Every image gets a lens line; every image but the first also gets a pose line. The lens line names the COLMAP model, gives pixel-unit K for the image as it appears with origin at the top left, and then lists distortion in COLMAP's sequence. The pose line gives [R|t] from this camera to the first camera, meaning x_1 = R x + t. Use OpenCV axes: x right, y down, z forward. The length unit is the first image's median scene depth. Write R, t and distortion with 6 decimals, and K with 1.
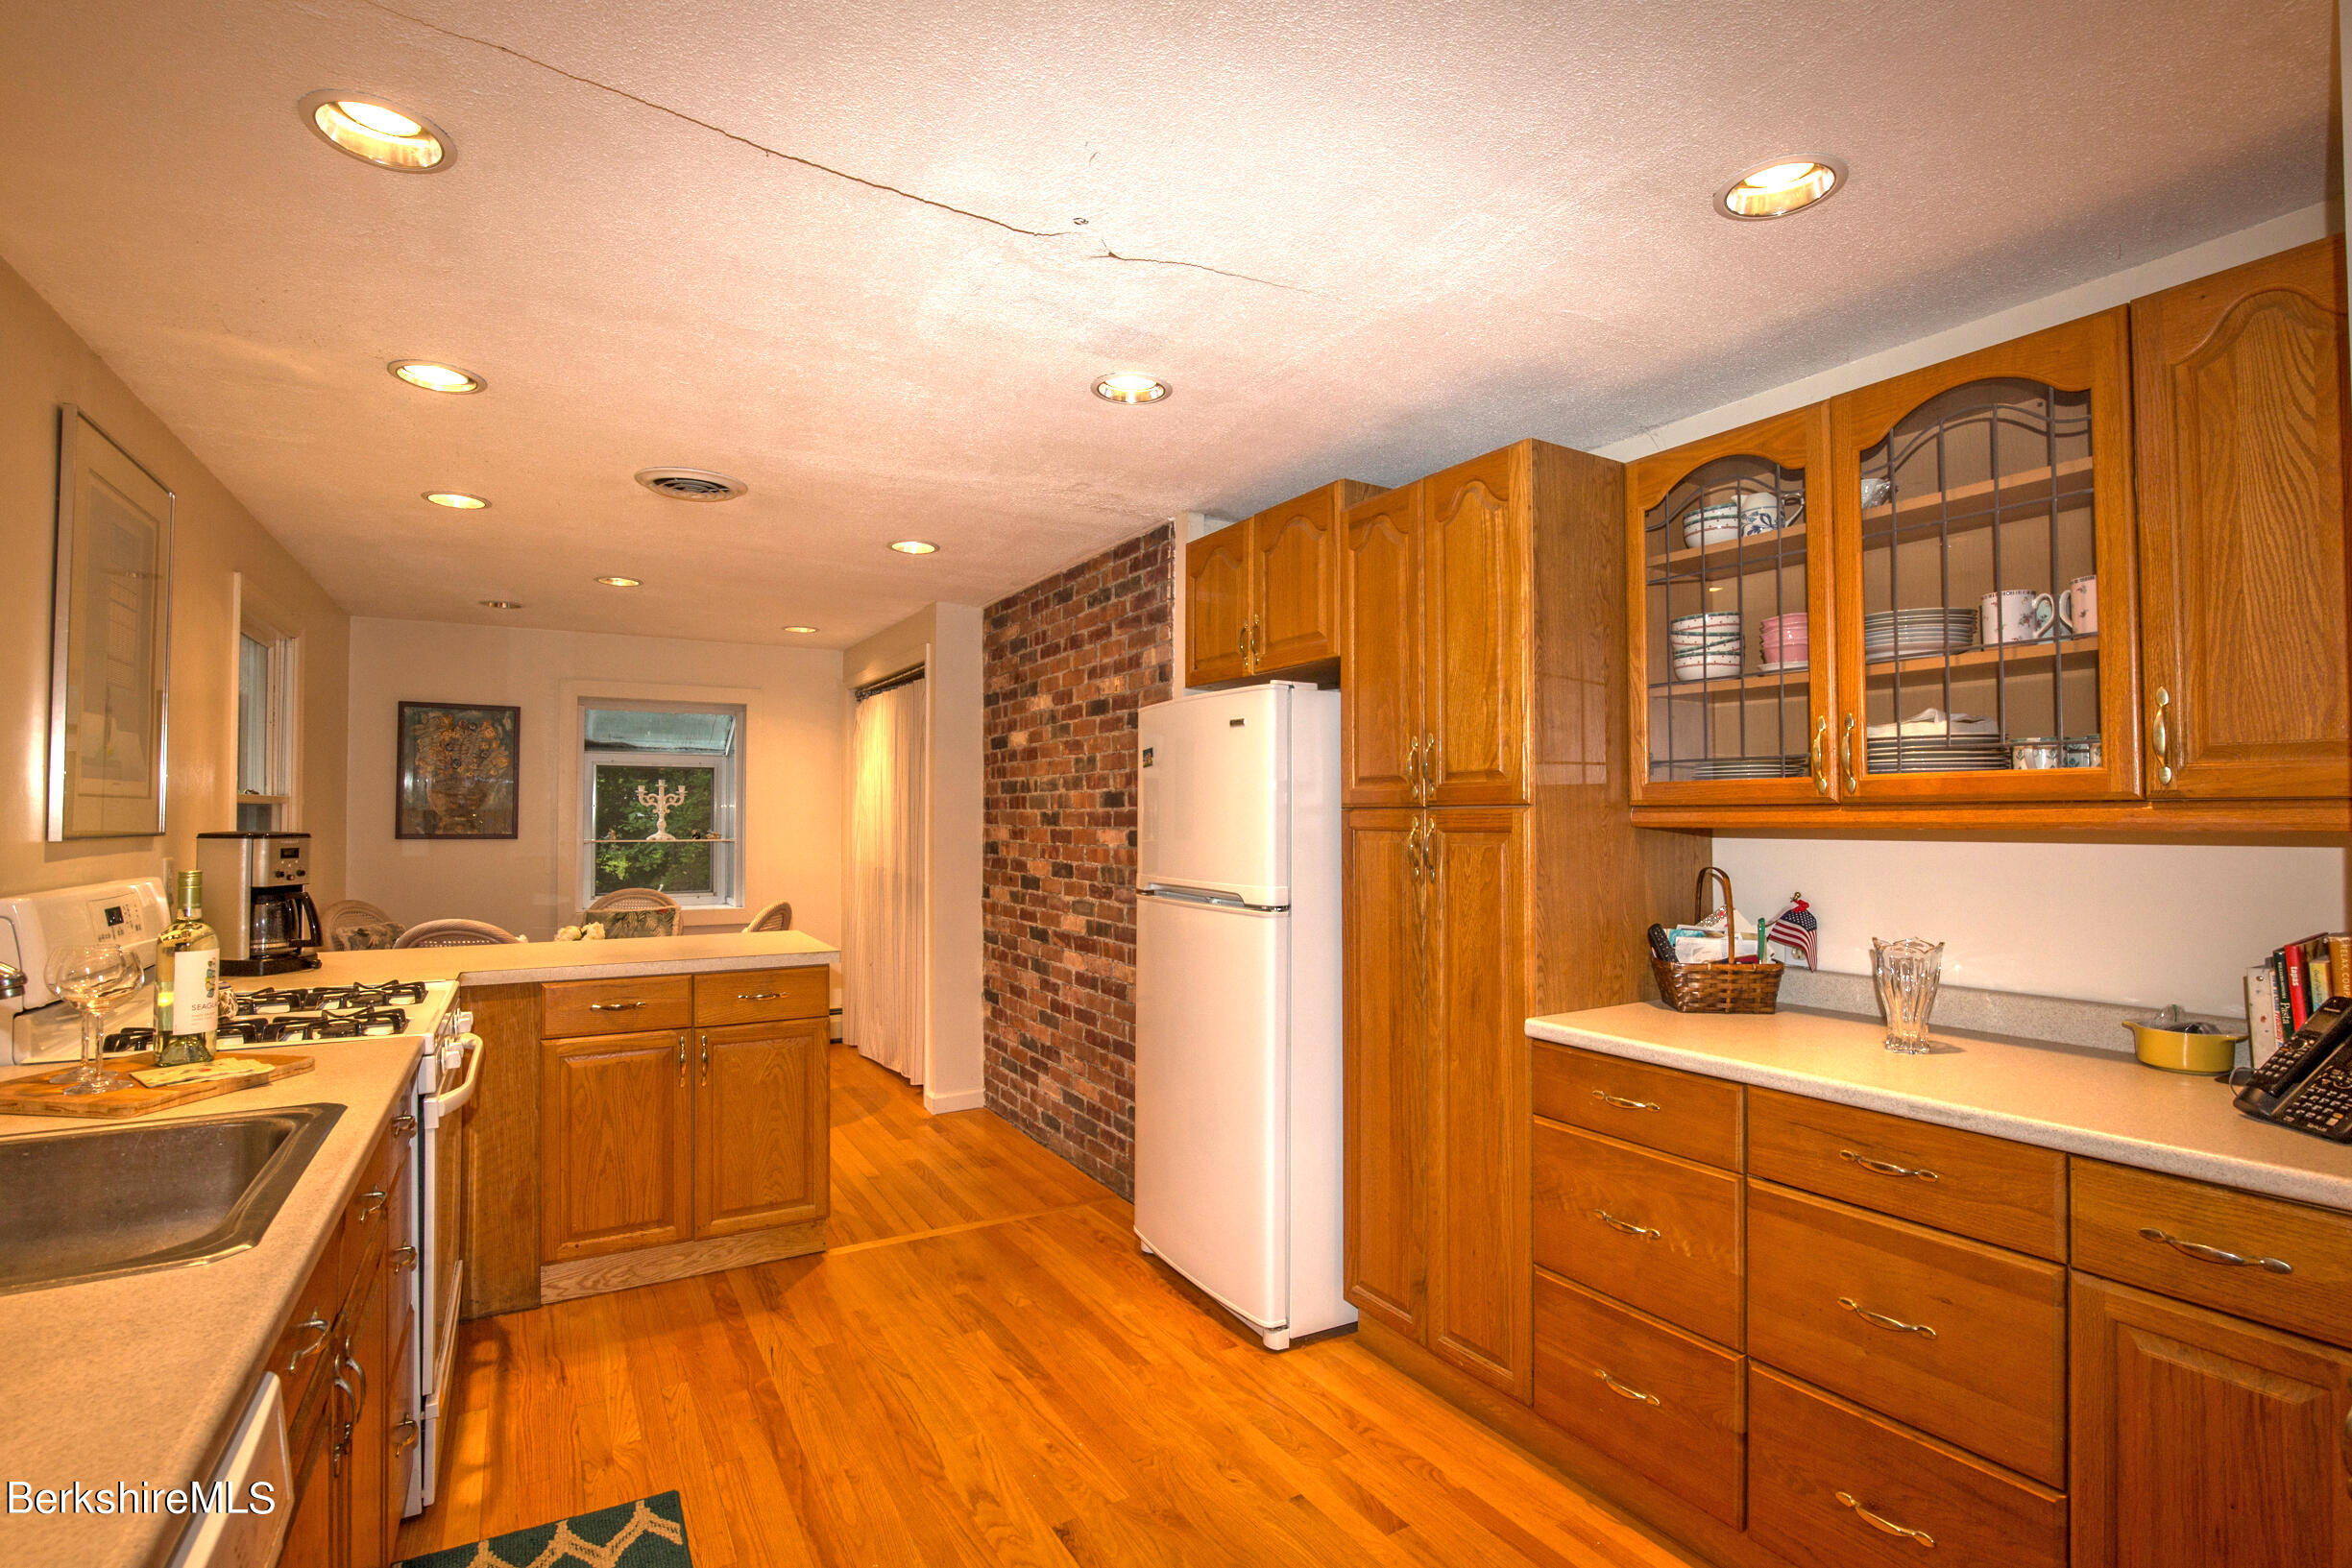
lens RADIAL K [[1098.3, 0, 1087.4], [0, 1098.3, 787.3], [0, 0, 1]] dist [-0.029067, 0.004187]
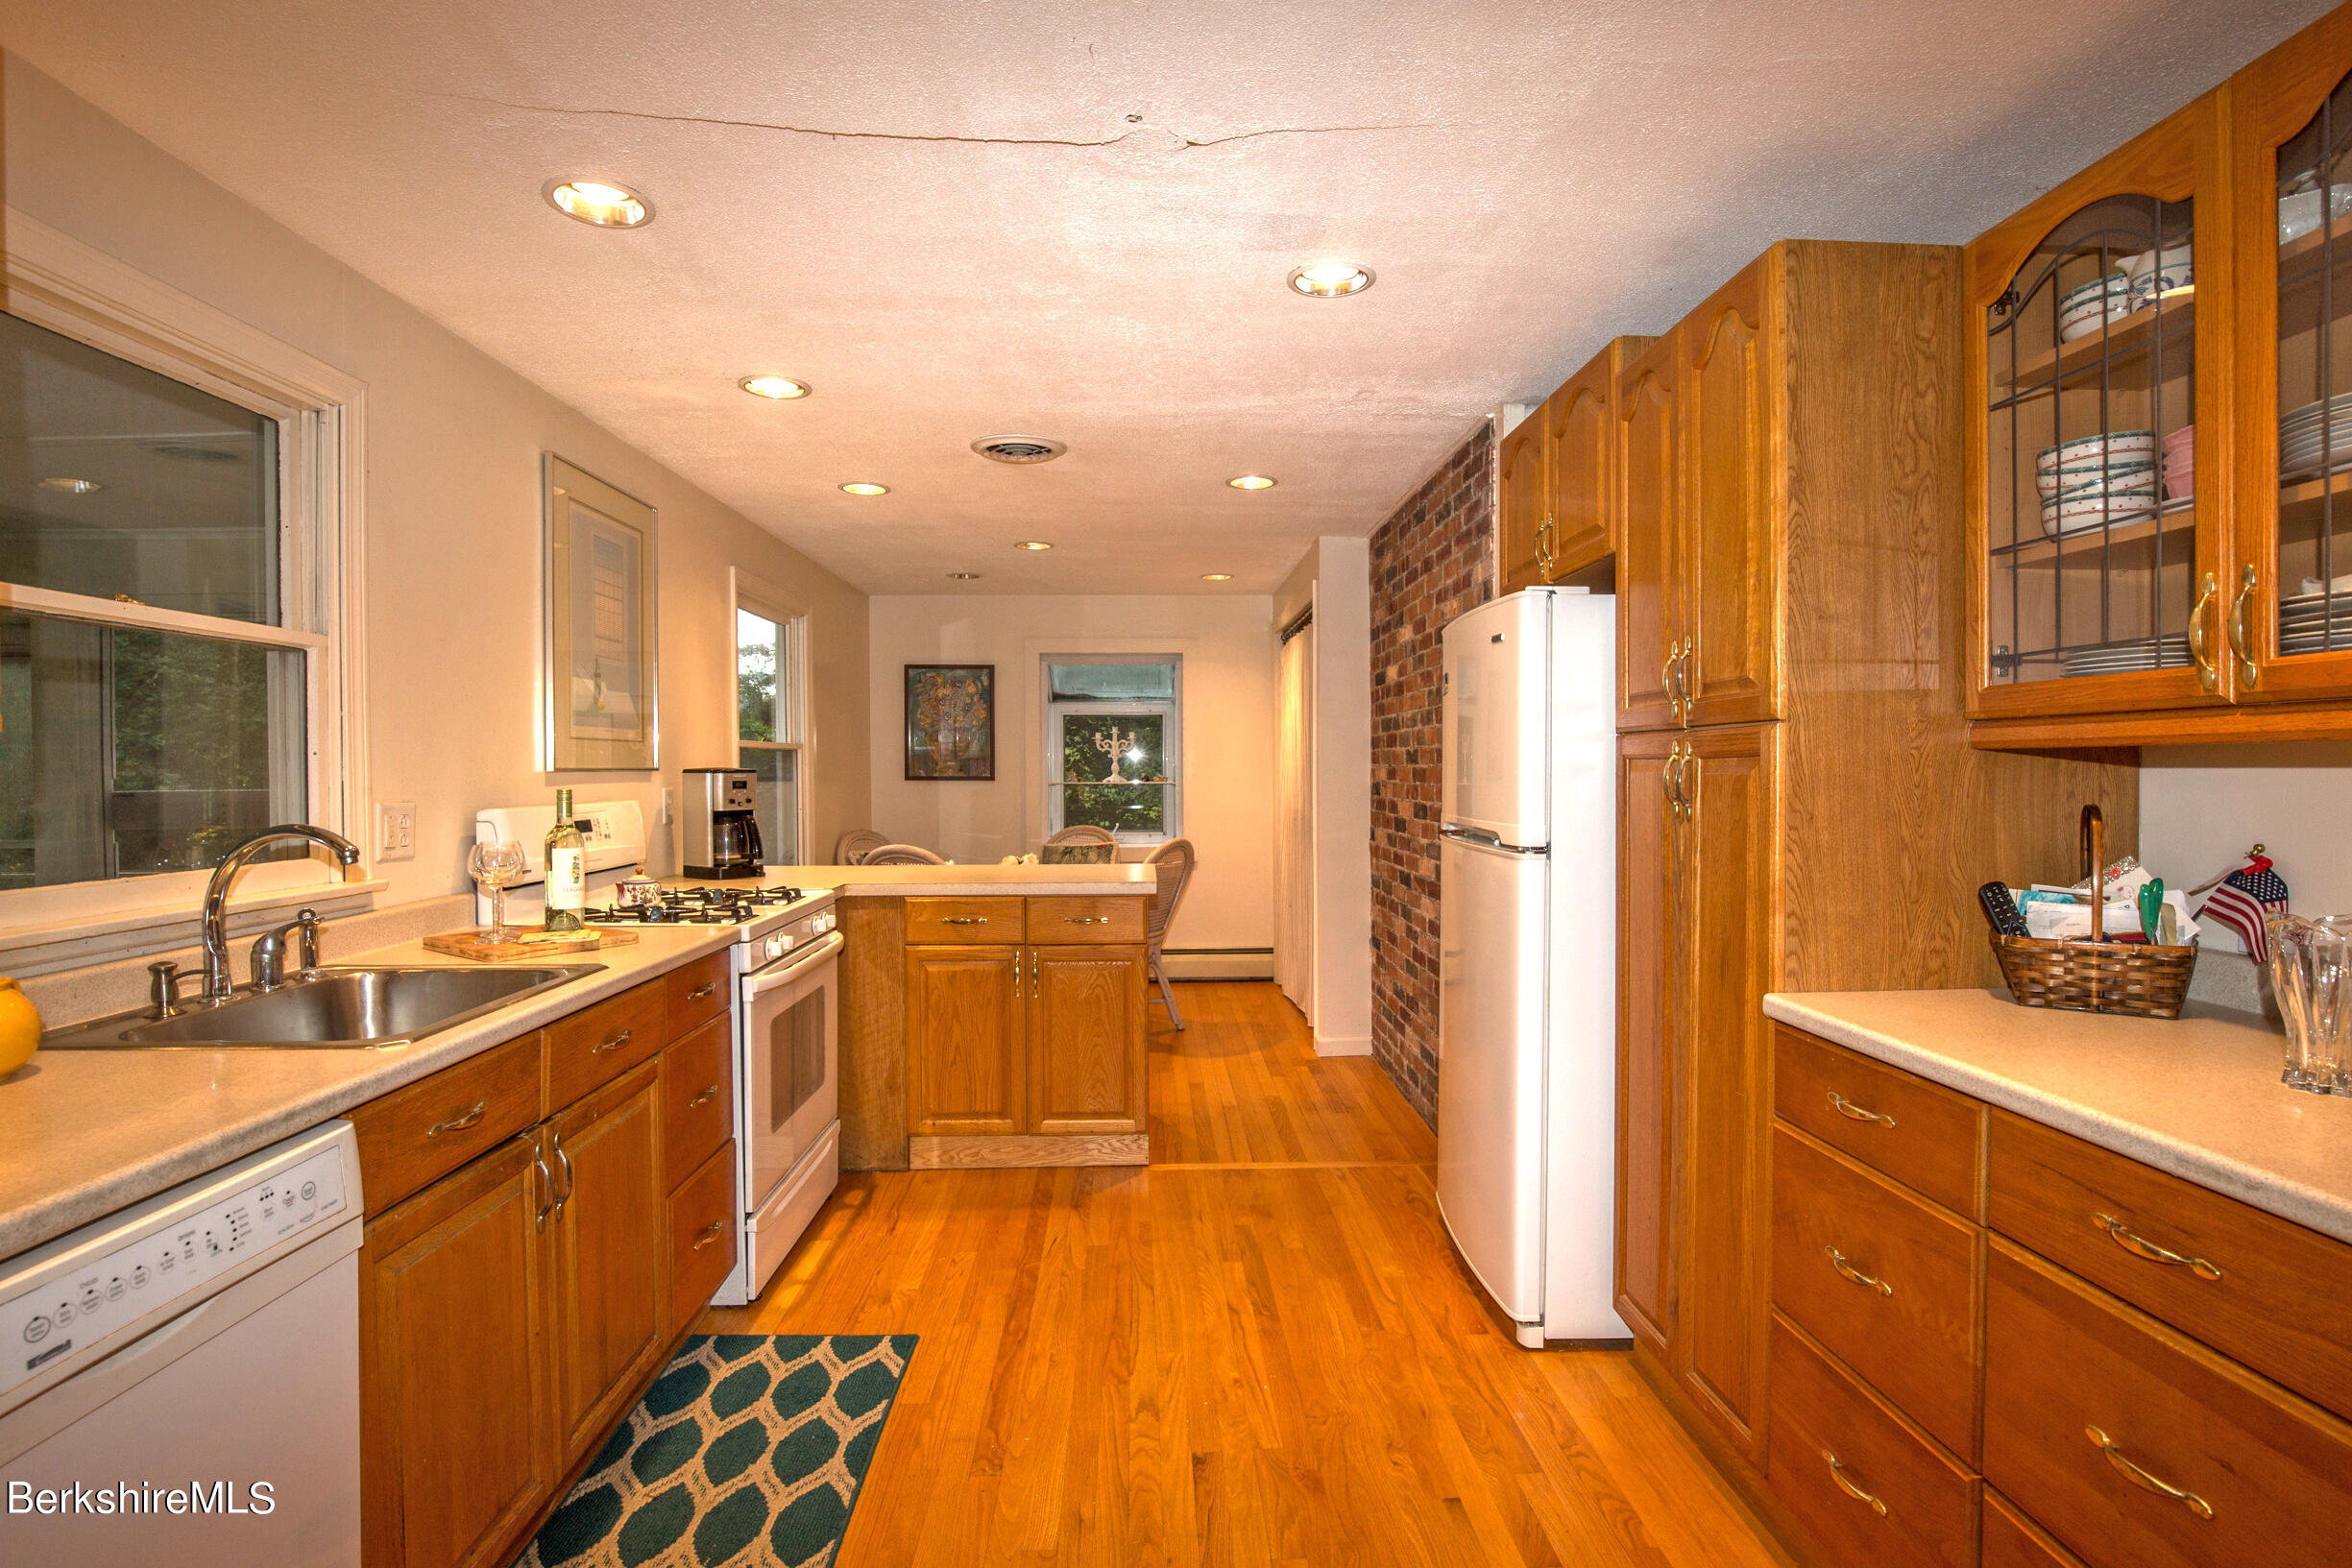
lens RADIAL K [[1098.3, 0, 1111.9], [0, 1098.3, 782.6], [0, 0, 1]] dist [-0.029067, 0.004187]
pose [[0.884893, 0.003815, -0.465778, 0.291167], [0.014933, 0.999220, 0.036555, 0.021238], [0.465555, -0.039303, 0.884146, 0.082702]]
